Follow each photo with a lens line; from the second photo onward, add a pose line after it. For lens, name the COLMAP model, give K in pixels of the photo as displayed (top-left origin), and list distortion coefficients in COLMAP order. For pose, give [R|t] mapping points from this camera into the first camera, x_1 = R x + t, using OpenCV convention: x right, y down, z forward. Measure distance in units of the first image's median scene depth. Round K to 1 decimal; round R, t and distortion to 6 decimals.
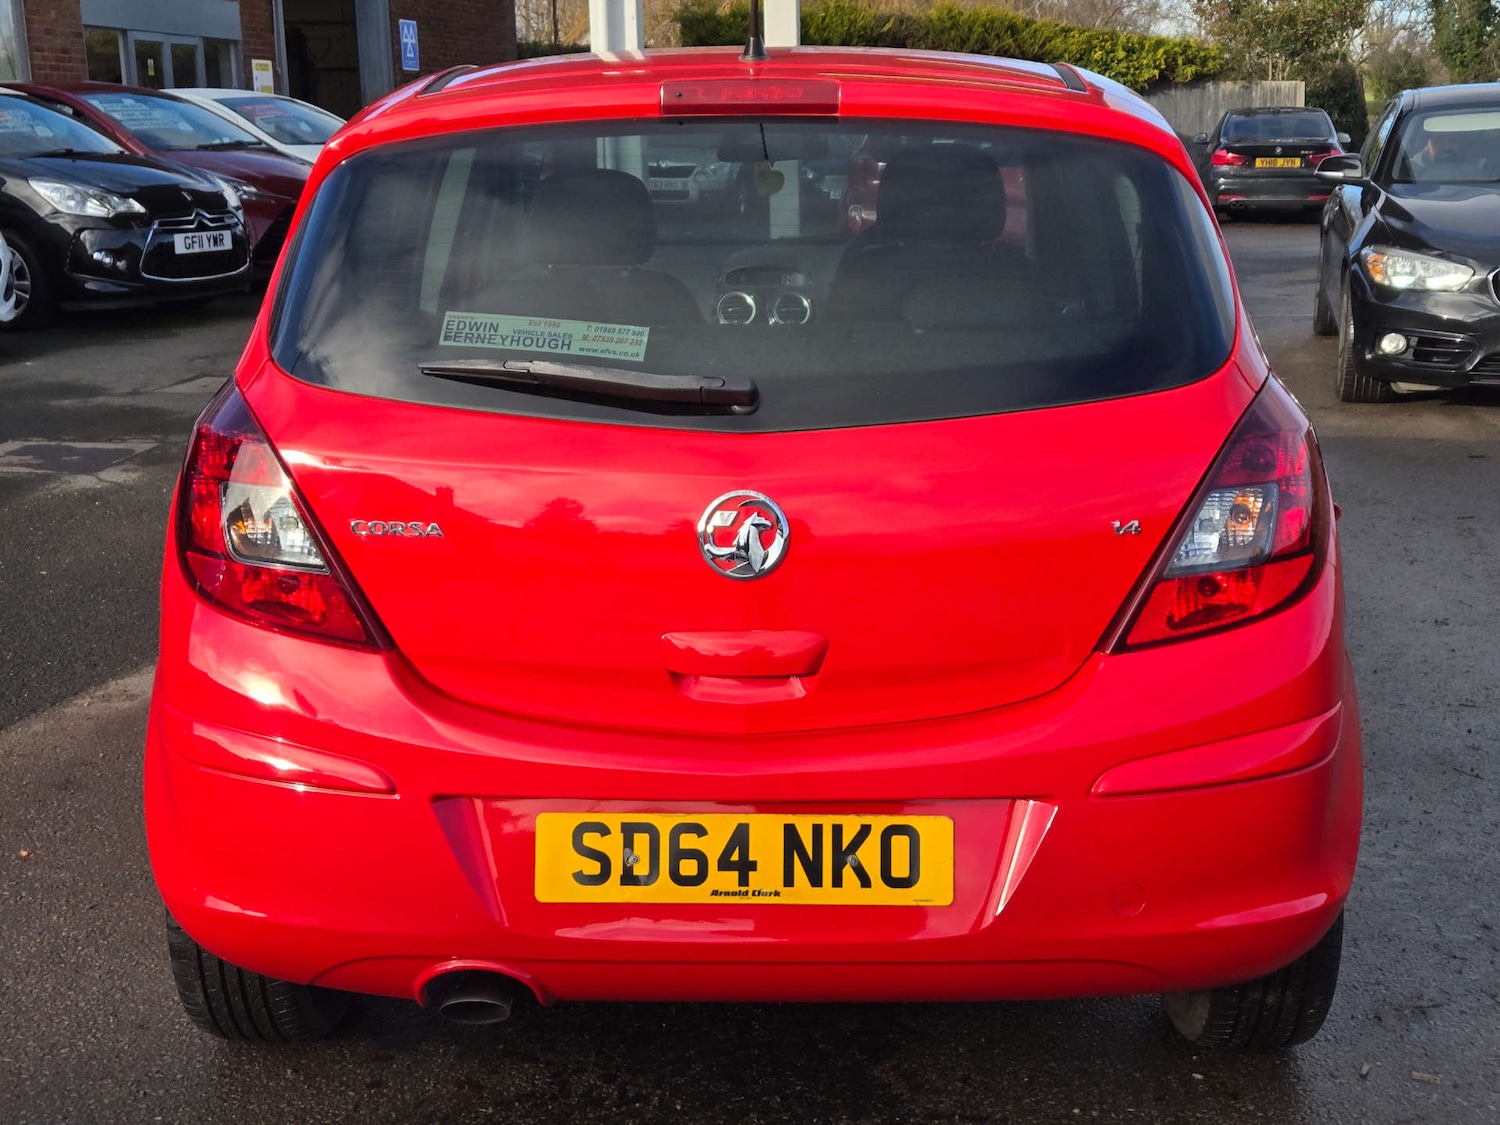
lens RADIAL K [[2047.5, 0, 750.0], [0, 2047.5, 562.5], [0, 0, 1]] dist [0.089591, -0.026664]
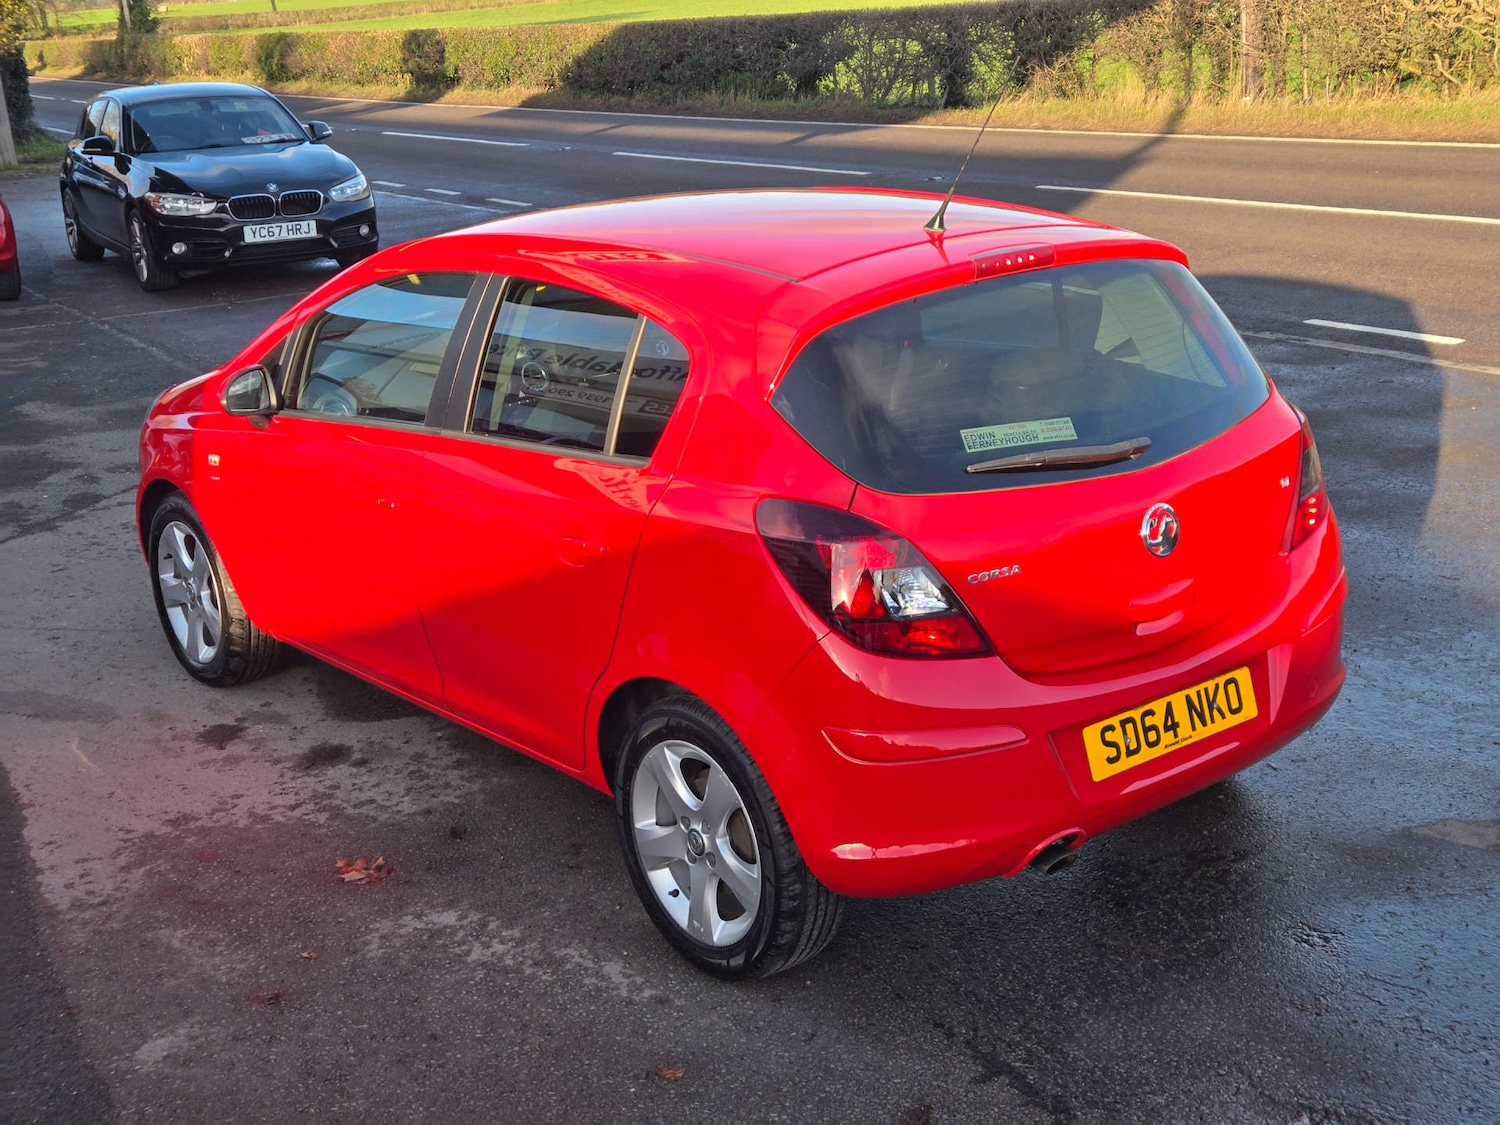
lens RADIAL K [[2011.0, 0, 750.0], [0, 2011.0, 562.5], [0, 0, 1]] dist [0.092289, -0.118108]
pose [[0.758303, -0.216699, 0.614832, -1.236661], [0.194424, 0.975390, 0.103986, -0.217484], [-0.622235, 0.040685, 0.781773, -0.069143]]
